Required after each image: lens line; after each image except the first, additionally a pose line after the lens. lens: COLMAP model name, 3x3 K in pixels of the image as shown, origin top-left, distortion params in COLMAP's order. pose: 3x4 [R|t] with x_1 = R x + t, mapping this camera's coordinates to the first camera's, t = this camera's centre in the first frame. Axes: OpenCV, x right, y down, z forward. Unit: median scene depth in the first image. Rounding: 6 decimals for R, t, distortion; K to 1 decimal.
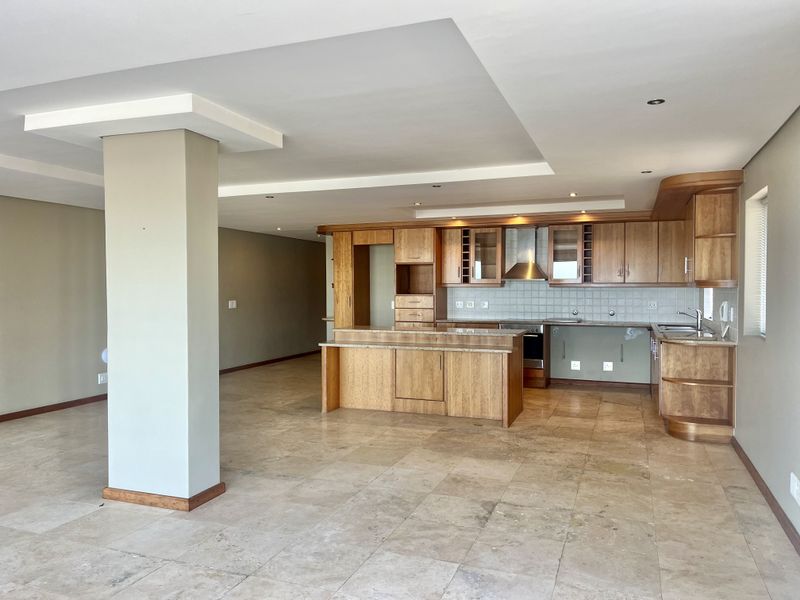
lens RADIAL K [[601.3, 0, 406.4], [0, 601.3, 302.0], [0, 0, 1]] dist [0.058361, -0.072921]
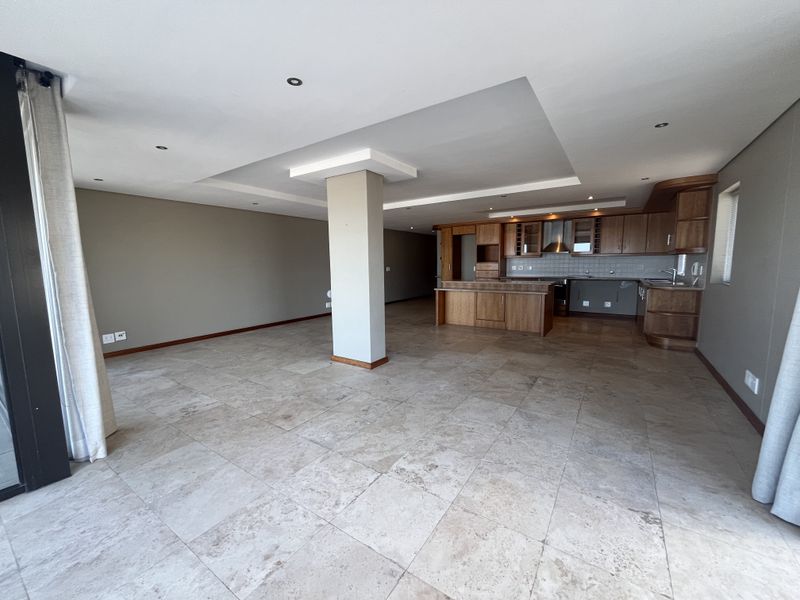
lens RADIAL K [[323.3, 0, 400.8], [0, 323.3, 302.0], [0, 0, 1]] dist [-0.004389, -0.000037]
pose [[0.971965, 0.018079, -0.234431, -0.015478], [0.004707, 0.995344, 0.096274, 0.017911], [0.235080, -0.094679, 0.967354, 0.017951]]
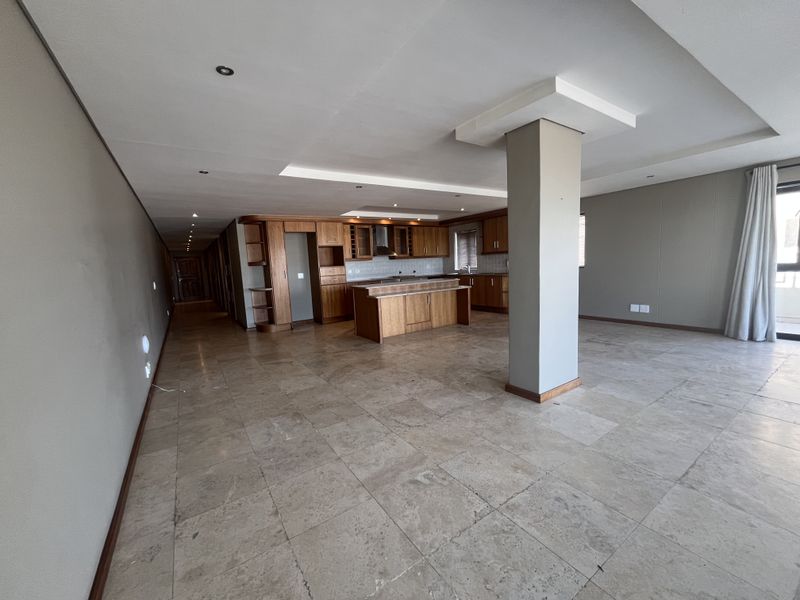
lens RADIAL K [[323.3, 0, 394.1], [0, 323.3, 303.7], [0, 0, 1]] dist [-0.004389, -0.000037]
pose [[0.592497, -0.126877, 0.795518, -0.913409], [0.068480, 0.991877, 0.107191, 0.006770], [-0.802656, -0.009033, 0.596373, 0.627640]]
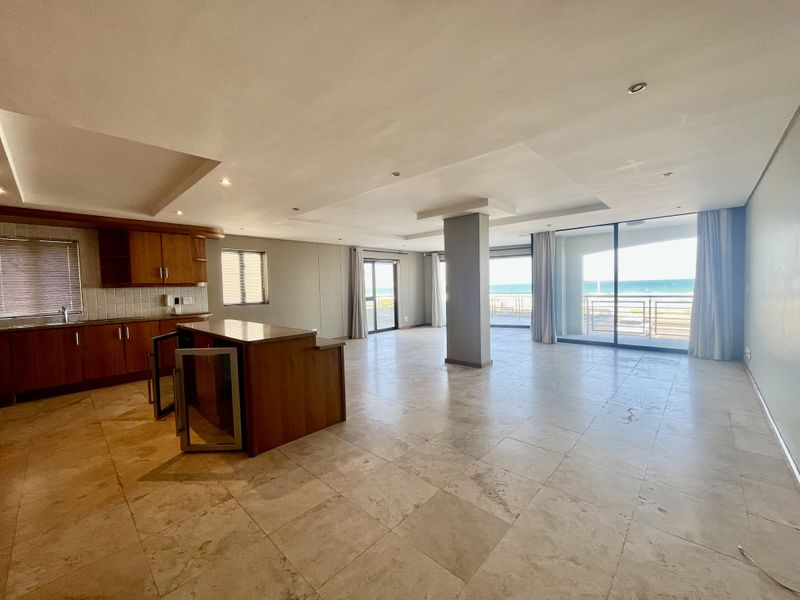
lens RADIAL K [[323.3, 0, 400.4], [0, 323.3, 299.1], [0, 0, 1]] dist [-0.004389, -0.000037]
pose [[-0.919621, 0.014761, 0.392529, -0.497423], [0.043396, 0.996994, 0.064177, -0.025064], [-0.390402, 0.076053, -0.917498, 1.736071]]
